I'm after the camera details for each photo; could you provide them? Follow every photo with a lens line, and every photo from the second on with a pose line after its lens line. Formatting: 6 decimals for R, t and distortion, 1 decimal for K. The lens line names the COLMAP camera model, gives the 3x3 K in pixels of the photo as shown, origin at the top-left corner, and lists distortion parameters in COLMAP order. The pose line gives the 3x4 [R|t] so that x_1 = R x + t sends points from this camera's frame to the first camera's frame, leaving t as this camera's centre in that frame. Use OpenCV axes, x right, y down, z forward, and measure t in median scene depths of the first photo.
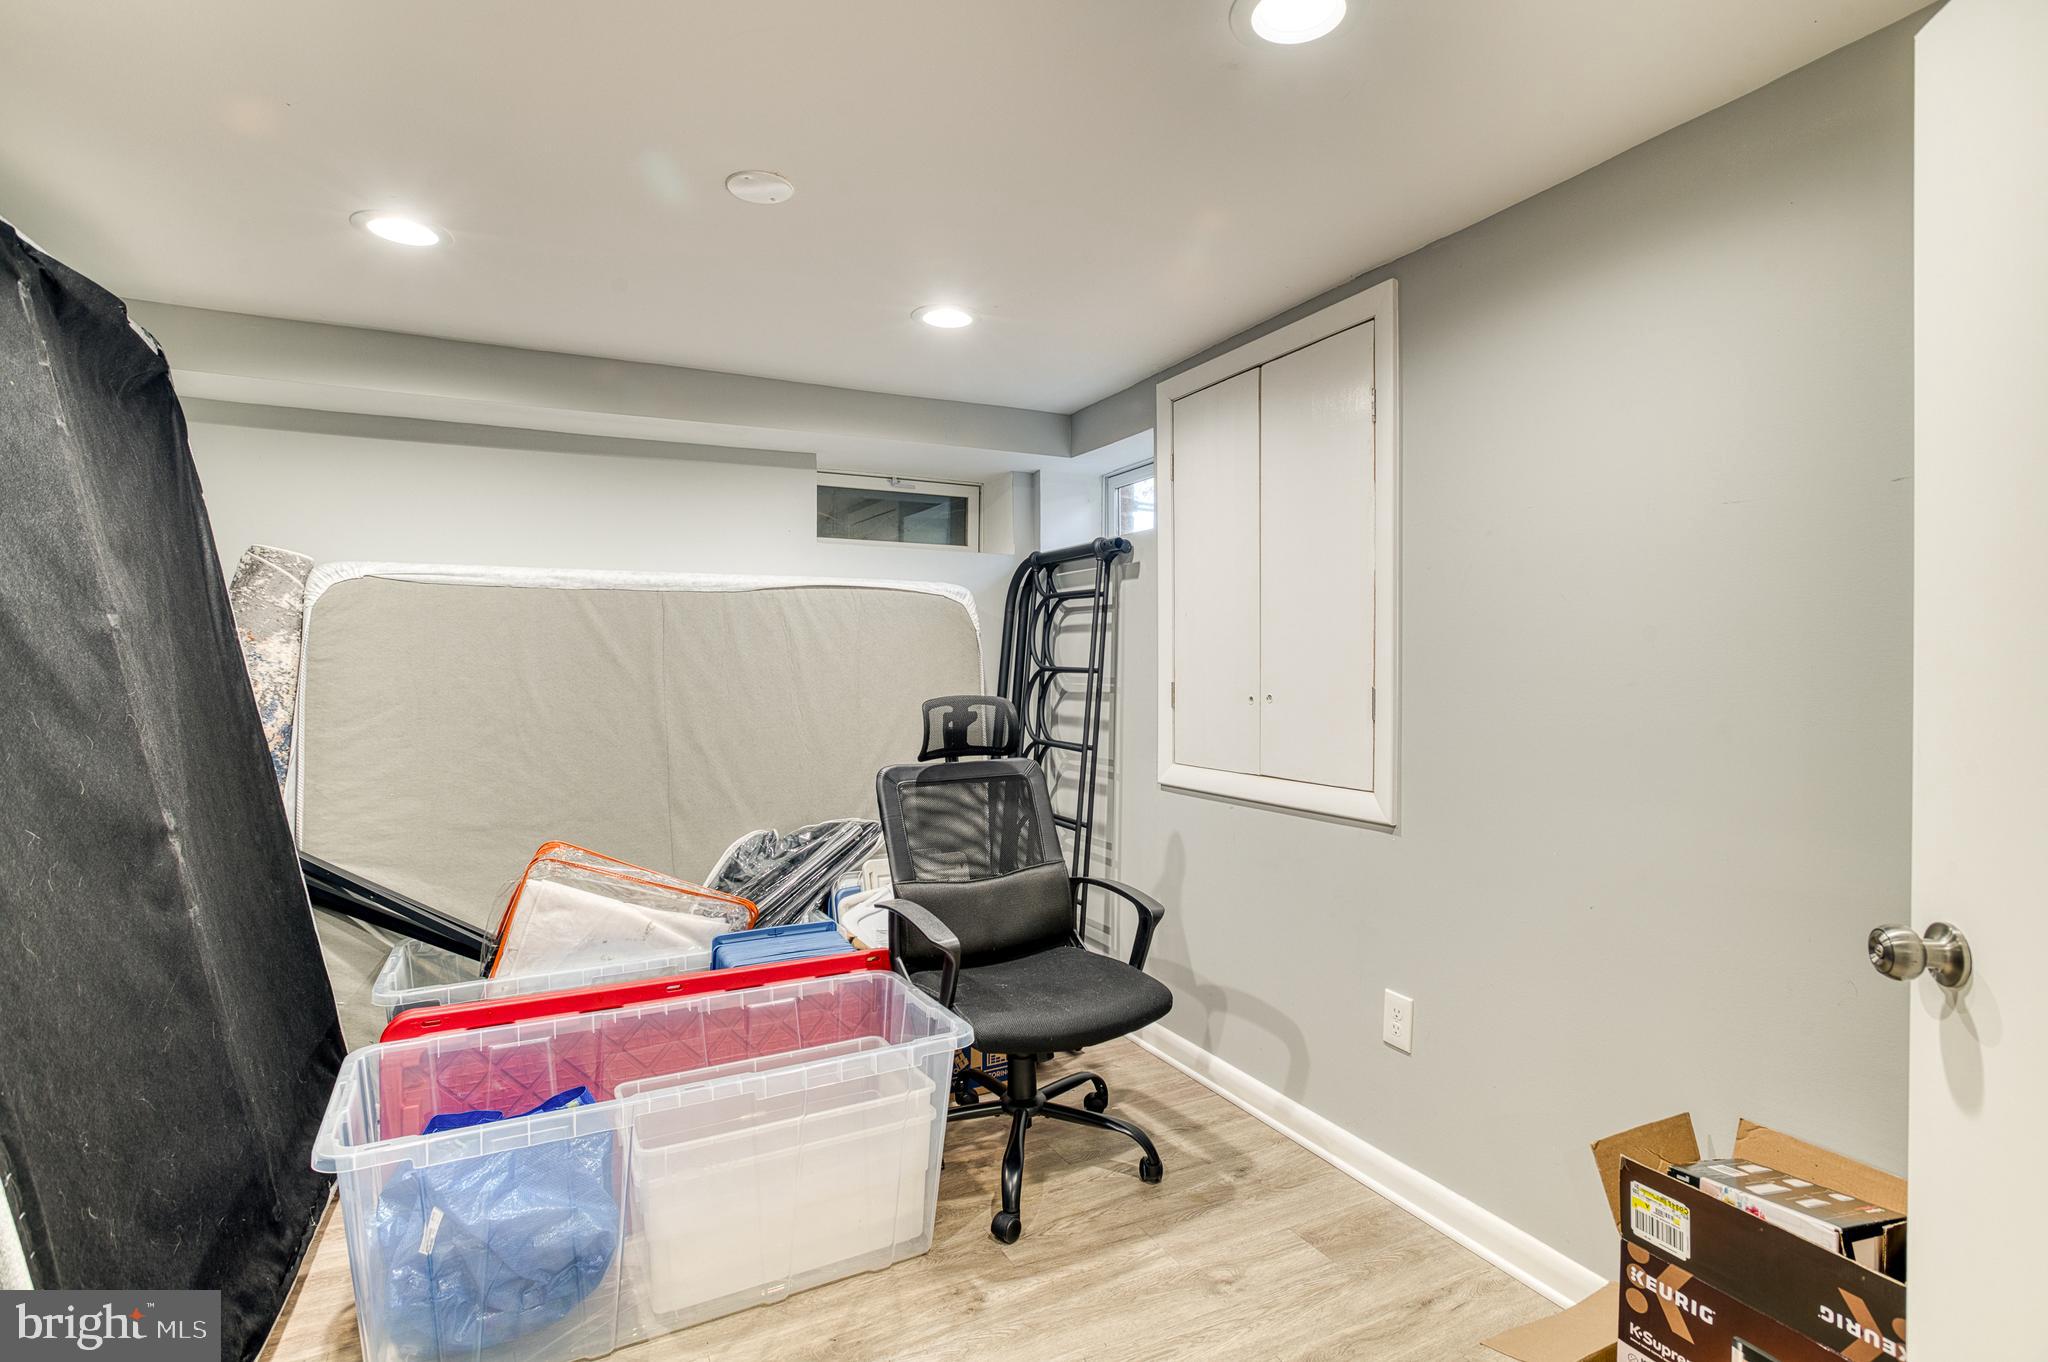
lens RADIAL K [[992.0, 0, 1026.2], [0, 992.0, 679.1], [0, 0, 1]] dist [-0.061329, 0.031980]
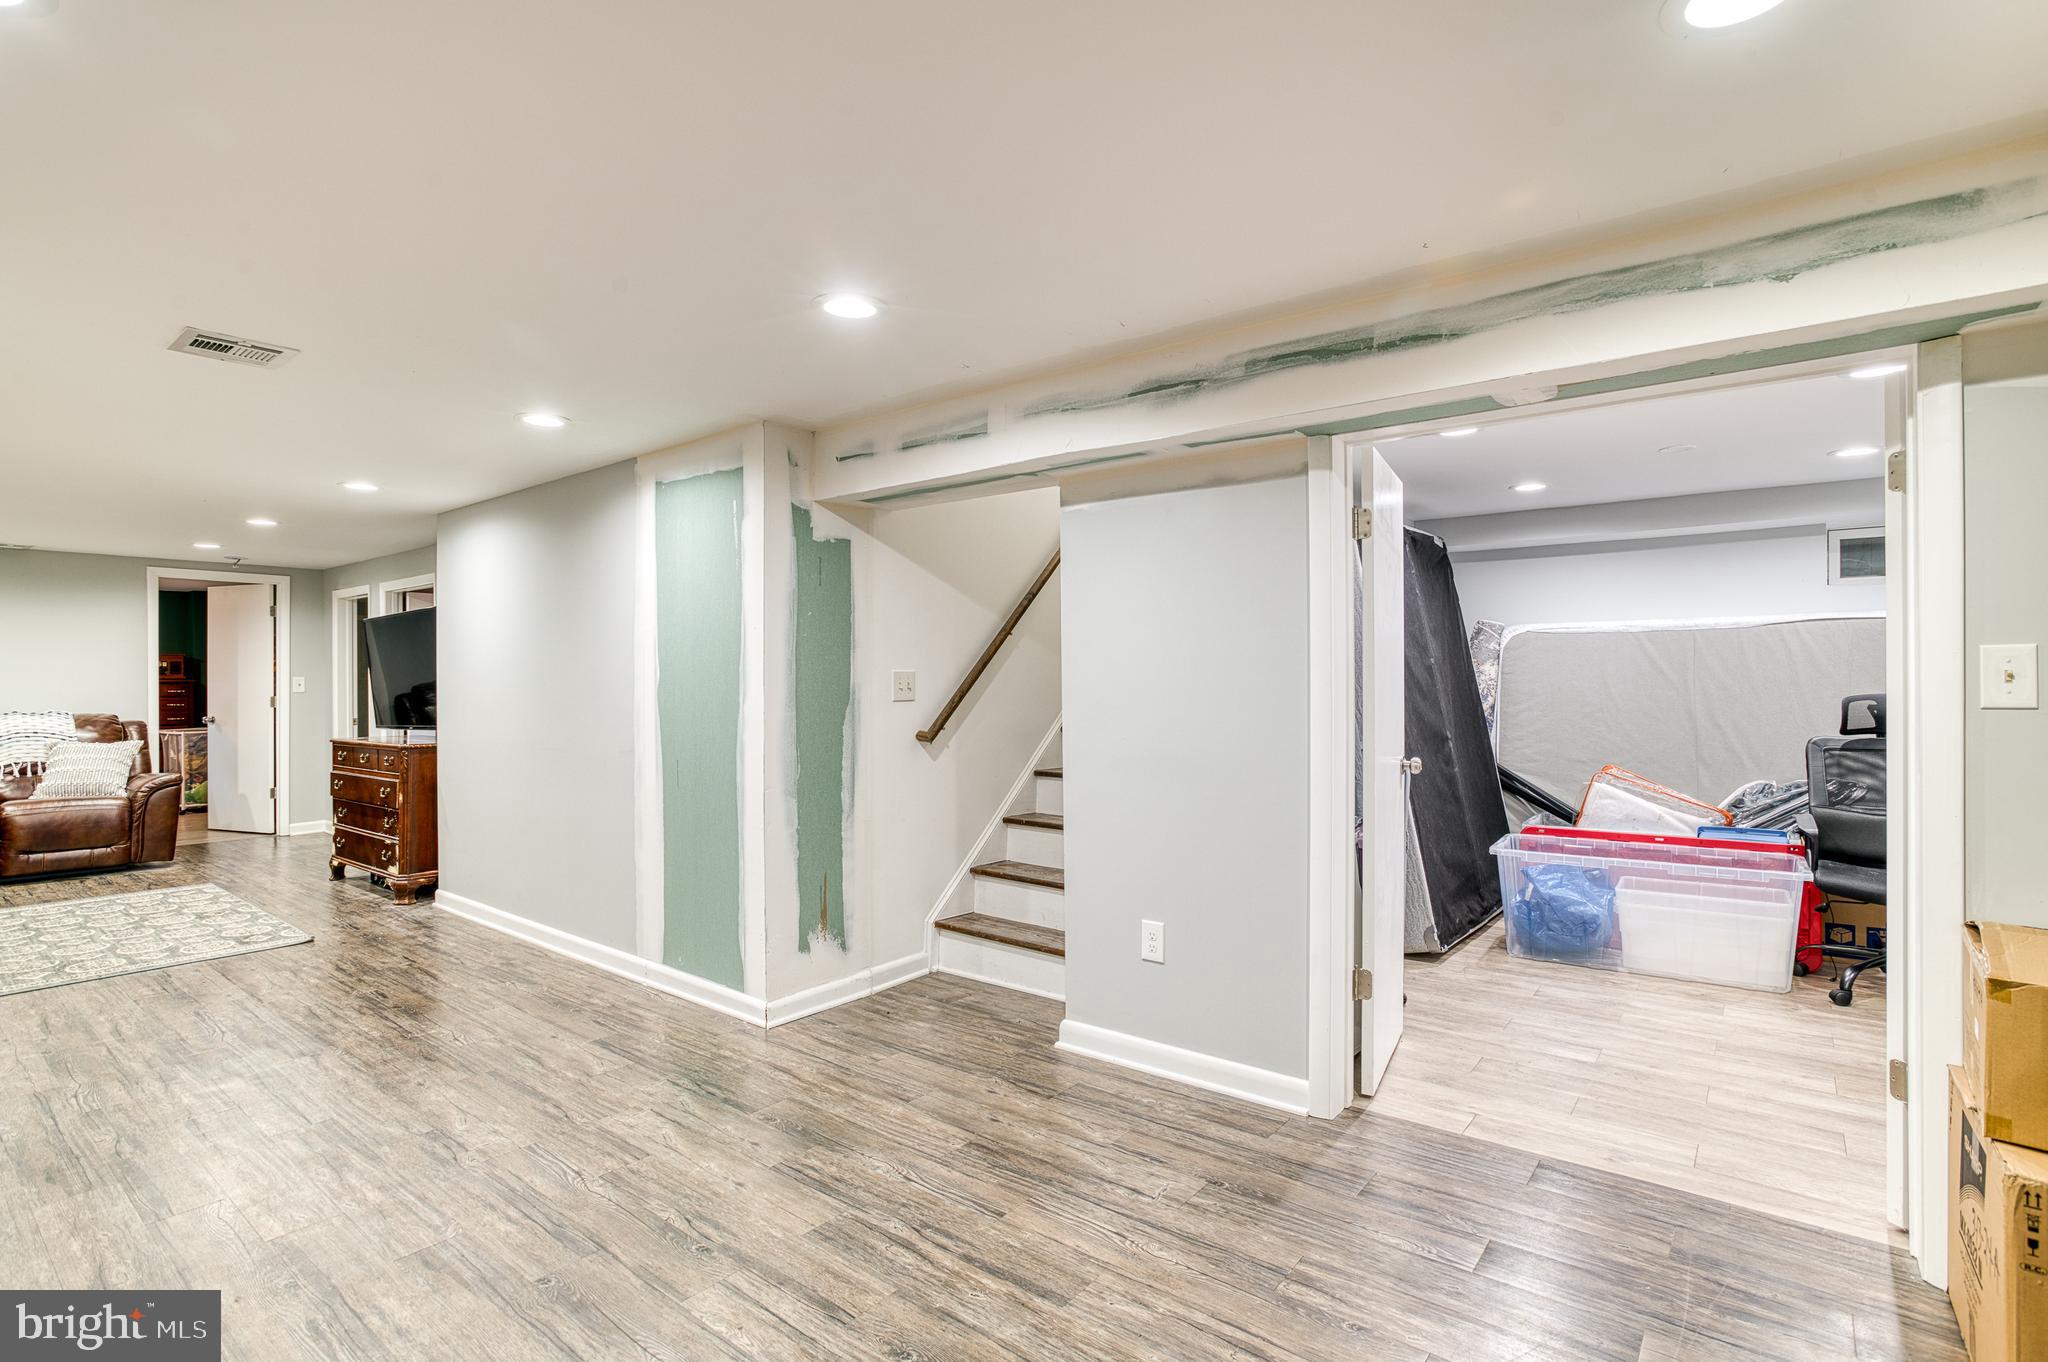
lens RADIAL K [[992.0, 0, 1026.2], [0, 992.0, 679.1], [0, 0, 1]] dist [-0.061329, 0.031980]
pose [[0.433363, -0.002959, -0.901215, 0.743035], [-0.002754, 0.999986, -0.004608, 0.005271], [0.901215, 0.004479, 0.433348, -0.869716]]
